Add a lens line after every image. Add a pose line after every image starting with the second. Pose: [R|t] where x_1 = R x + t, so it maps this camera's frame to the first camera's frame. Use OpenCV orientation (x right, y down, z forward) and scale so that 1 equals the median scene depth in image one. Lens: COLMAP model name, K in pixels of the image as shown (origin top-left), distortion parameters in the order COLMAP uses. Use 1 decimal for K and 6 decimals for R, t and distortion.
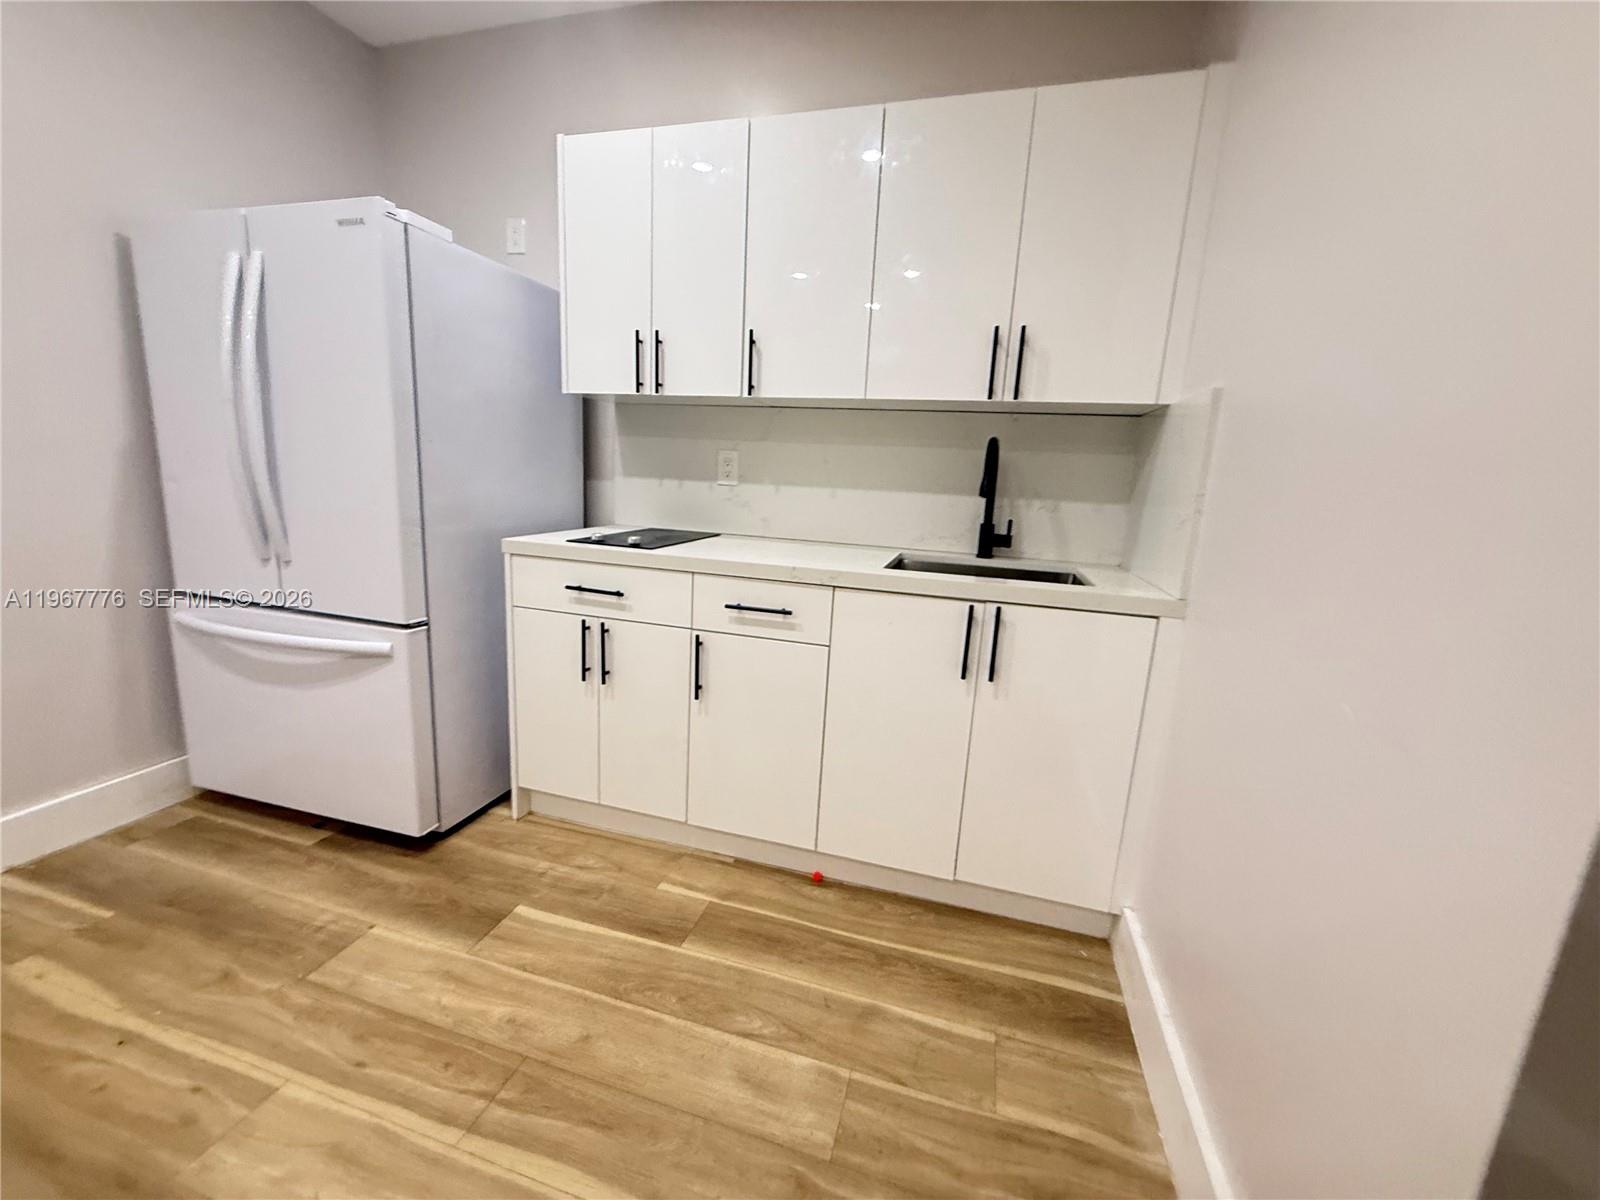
lens RADIAL K [[637.3, 0, 796.3], [0, 637.3, 597.0], [0, 0, 1]] dist [-0.000527, -0.000416]
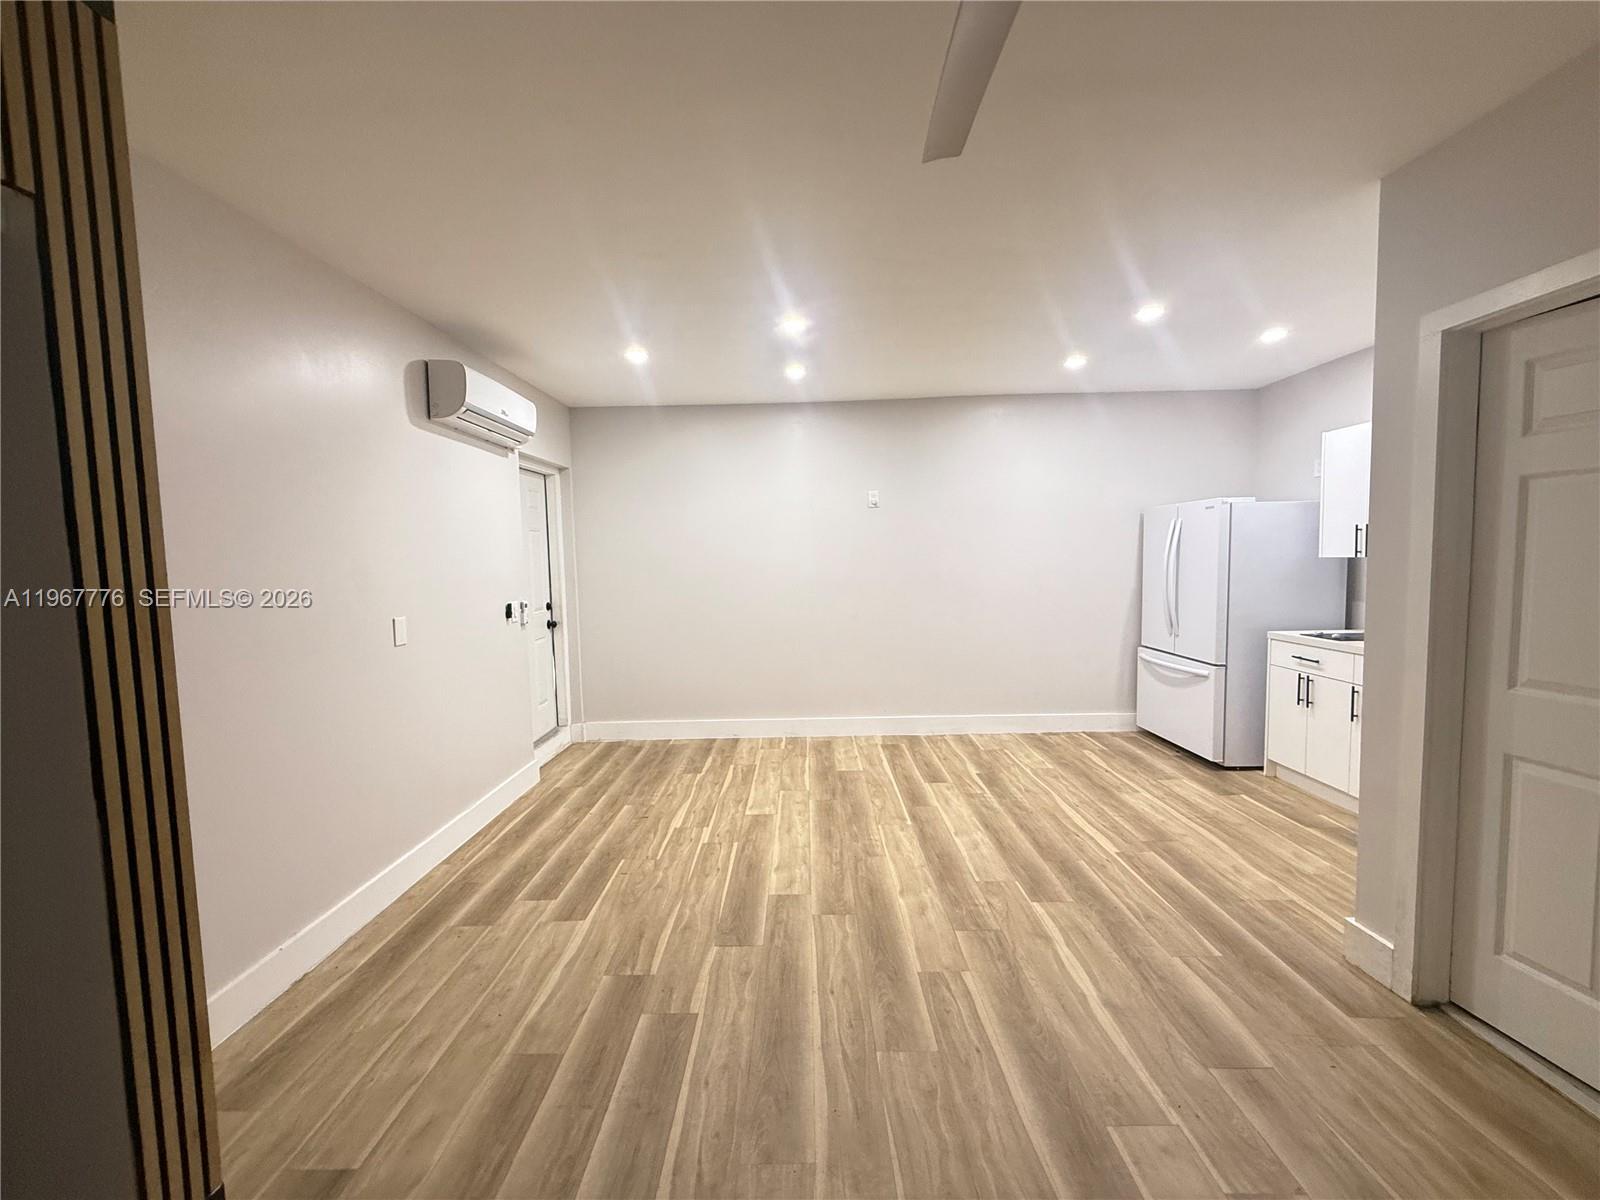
lens RADIAL K [[637.3, 0, 796.3], [0, 637.3, 597.0], [0, 0, 1]] dist [-0.000527, -0.000416]
pose [[0.269272, 0.004100, -0.963055, 1.167594], [-0.150671, 0.987856, -0.037922, 0.112583], [0.951205, 0.155316, 0.266620, -1.075797]]
